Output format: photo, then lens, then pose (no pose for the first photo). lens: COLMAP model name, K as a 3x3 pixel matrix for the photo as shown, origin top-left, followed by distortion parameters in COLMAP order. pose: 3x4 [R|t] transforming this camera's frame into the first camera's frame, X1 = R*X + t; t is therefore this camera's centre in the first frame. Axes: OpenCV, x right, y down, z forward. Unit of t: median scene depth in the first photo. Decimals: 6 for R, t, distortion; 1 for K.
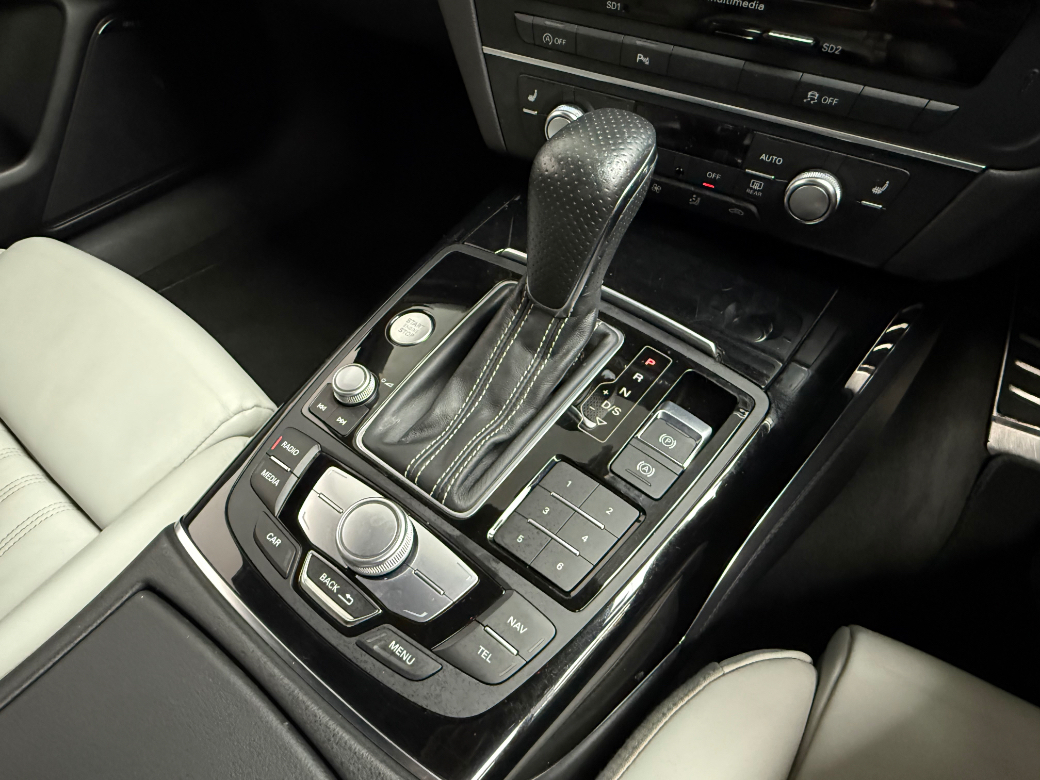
lens RADIAL K [[653.7, 0, 468.5], [0, 653.7, 392.5], [0, 0, 1]] dist [0.000050, -0.000834]
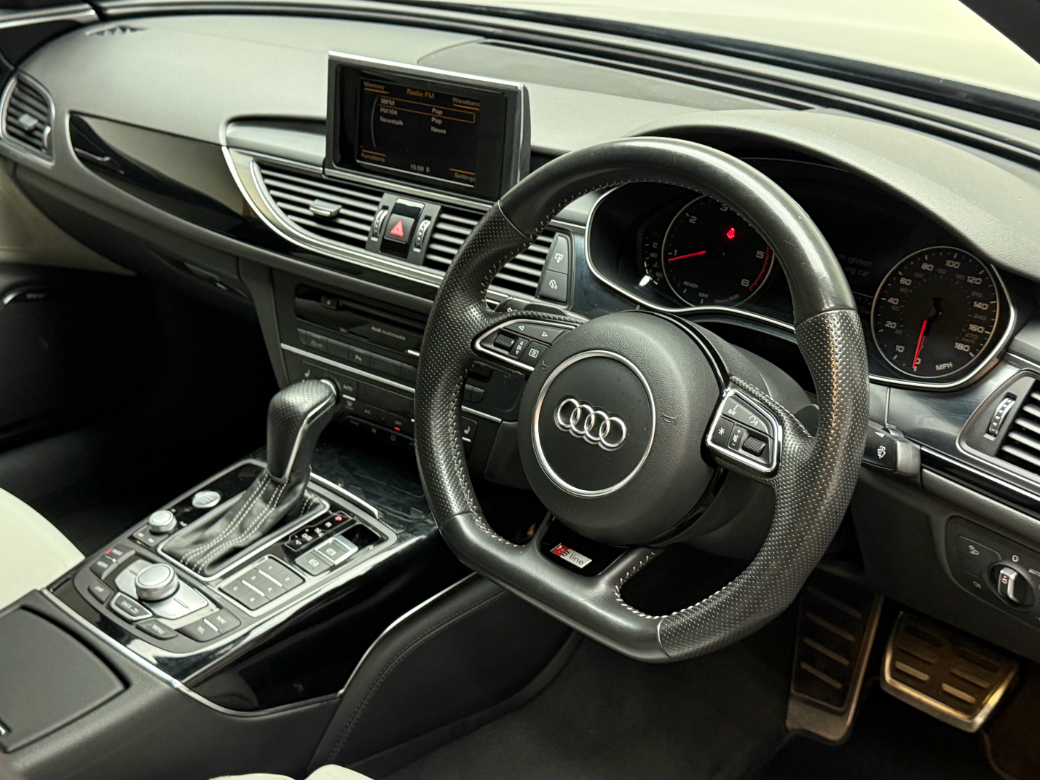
lens RADIAL K [[1353.9, 0, 520.0], [0, 1353.9, 390.0], [0, 0, 1]] dist [-0.002918, 0.004468]
pose [[0.997378, 0.071295, -0.012419, 0.794768], [-0.069918, 0.905026, -0.419572, 1.131640], [-0.018674, 0.419340, 0.907637, -2.418423]]
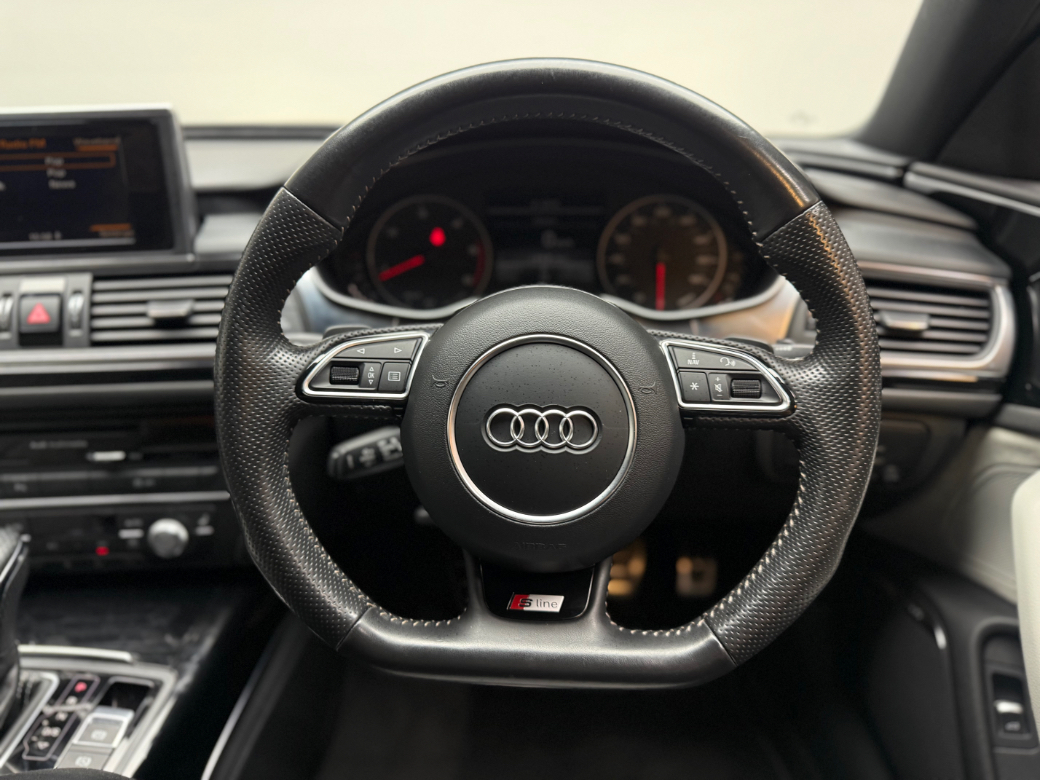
lens RADIAL K [[740.6, 0, 520.0], [0, 740.6, 390.0], [0, 0, 1]] dist [0.028966, -0.065366]
pose [[0.784152, -0.202296, 0.586670, 0.228934], [0.456148, 0.828873, -0.323881, 0.355062], [-0.420755, 0.521580, 0.742240, -0.811698]]
